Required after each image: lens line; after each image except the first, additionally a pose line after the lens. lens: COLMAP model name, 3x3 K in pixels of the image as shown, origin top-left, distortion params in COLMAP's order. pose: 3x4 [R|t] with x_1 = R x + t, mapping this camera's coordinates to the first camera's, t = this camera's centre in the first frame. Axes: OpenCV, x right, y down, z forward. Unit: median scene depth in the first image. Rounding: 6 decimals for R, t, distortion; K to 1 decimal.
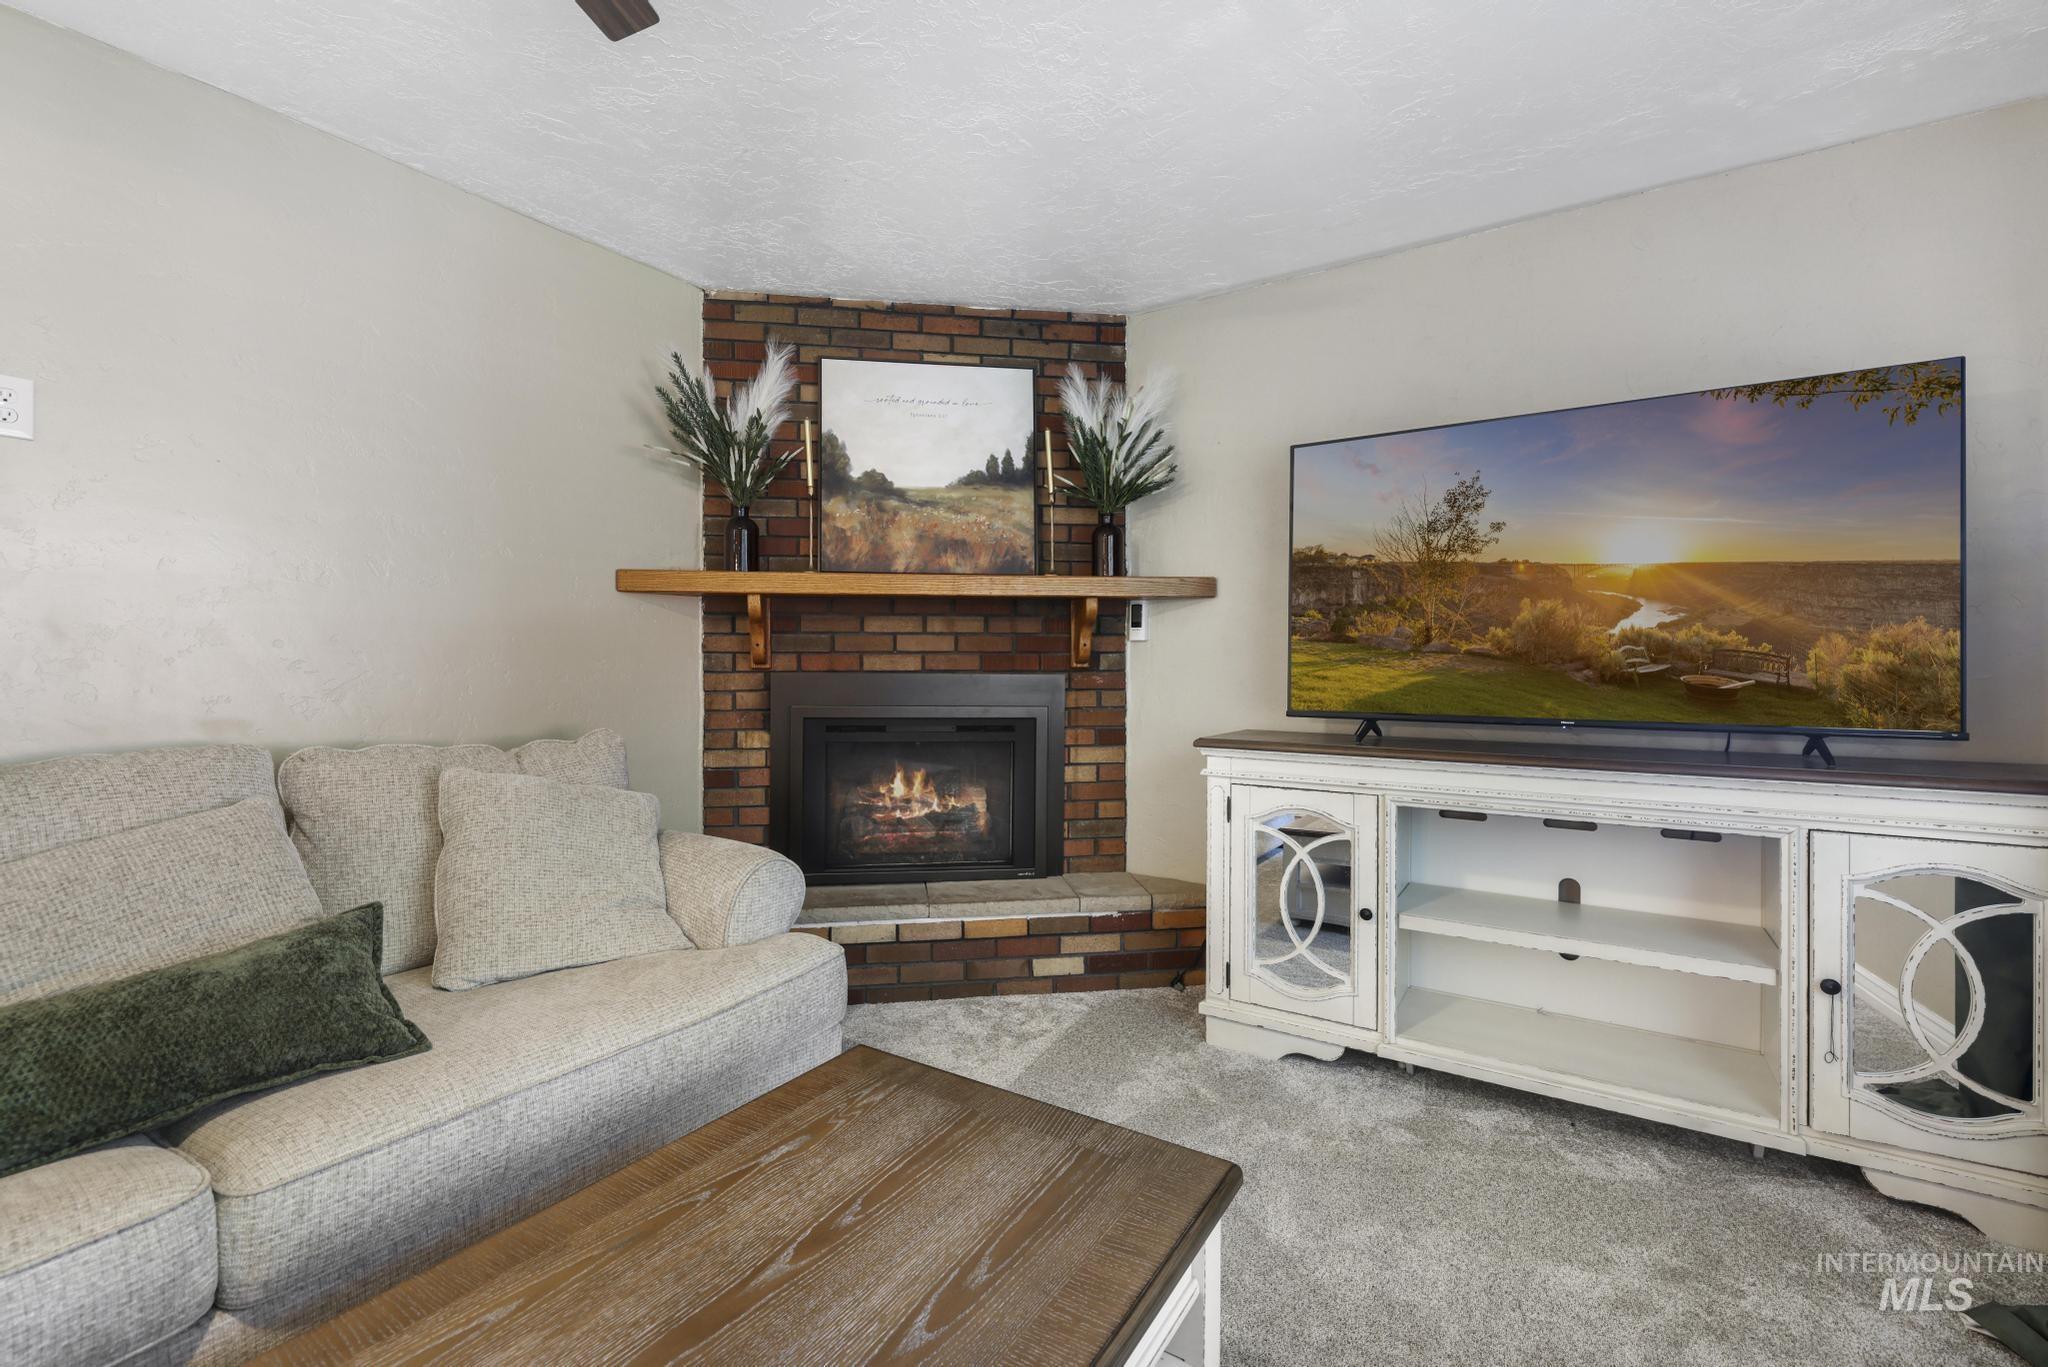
lens RADIAL K [[881.9, 0, 991.4], [0, 881.9, 657.0], [0, 0, 1]] dist [0.000368, 0.000009]
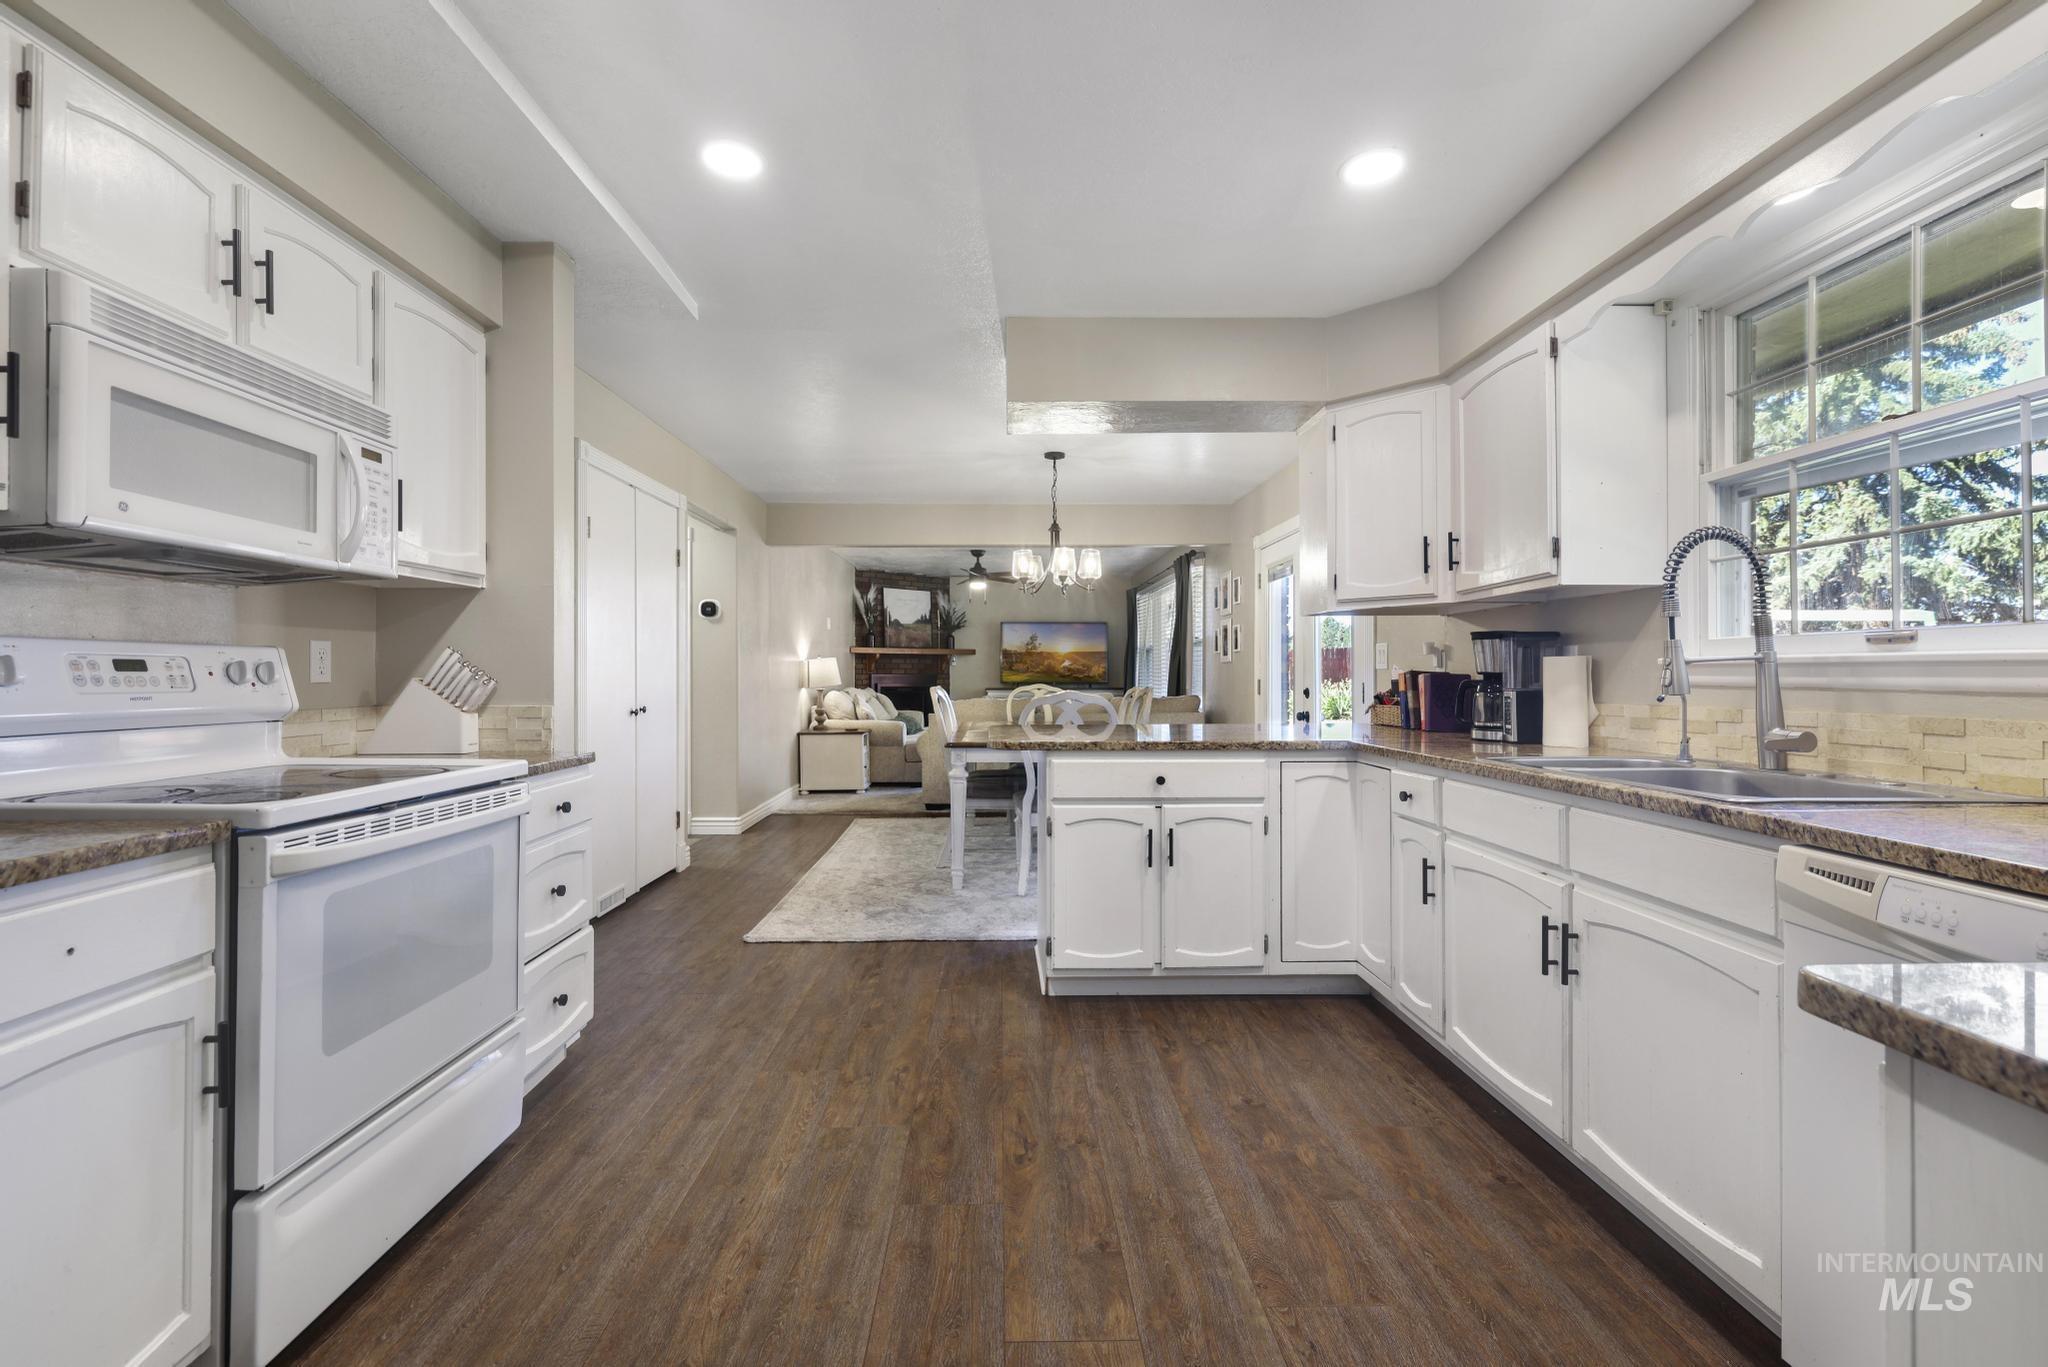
lens RADIAL K [[854.5, 0, 1020.5], [0, 854.5, 675.3], [0, 0, 1]] dist [-0.012177, 0.000122]
pose [[0.813545, -0.005475, 0.581476, -1.735551], [0.003330, 0.999983, 0.004757, 0.005892], [-0.581492, -0.001934, 0.813550, -2.128431]]
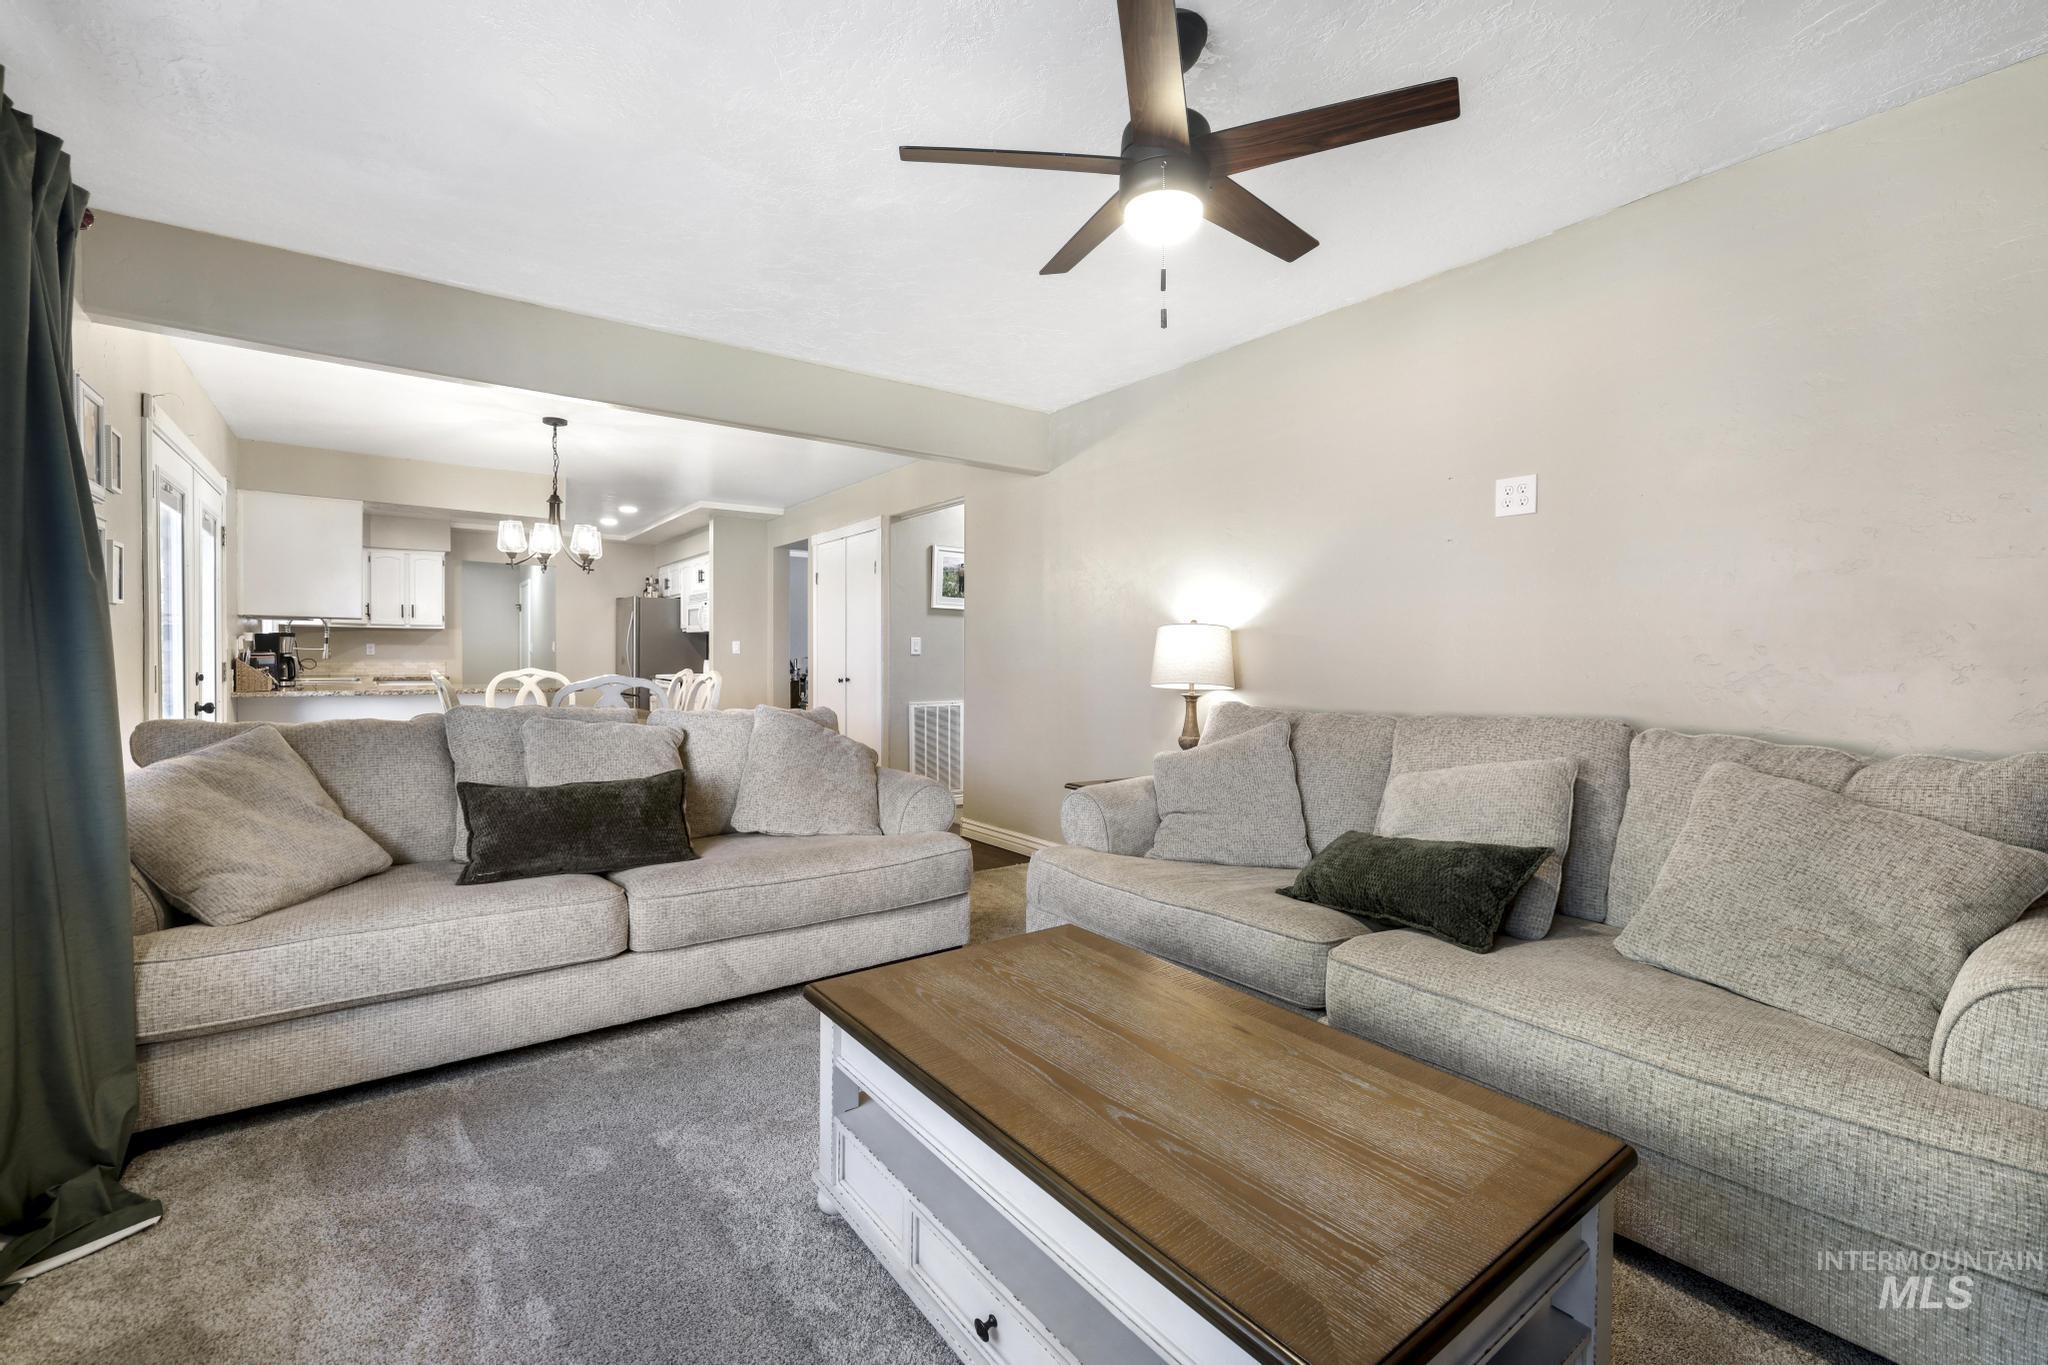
lens RADIAL K [[854.5, 0, 1020.5], [0, 854.5, 674.3], [0, 0, 1]] dist [-0.012177, 0.000122]
pose [[-0.320203, 0.016040, -0.947213, 1.001927], [-0.004770, 0.999817, 0.018544, 0.024245], [0.947337, 0.010456, -0.320068, 1.018470]]
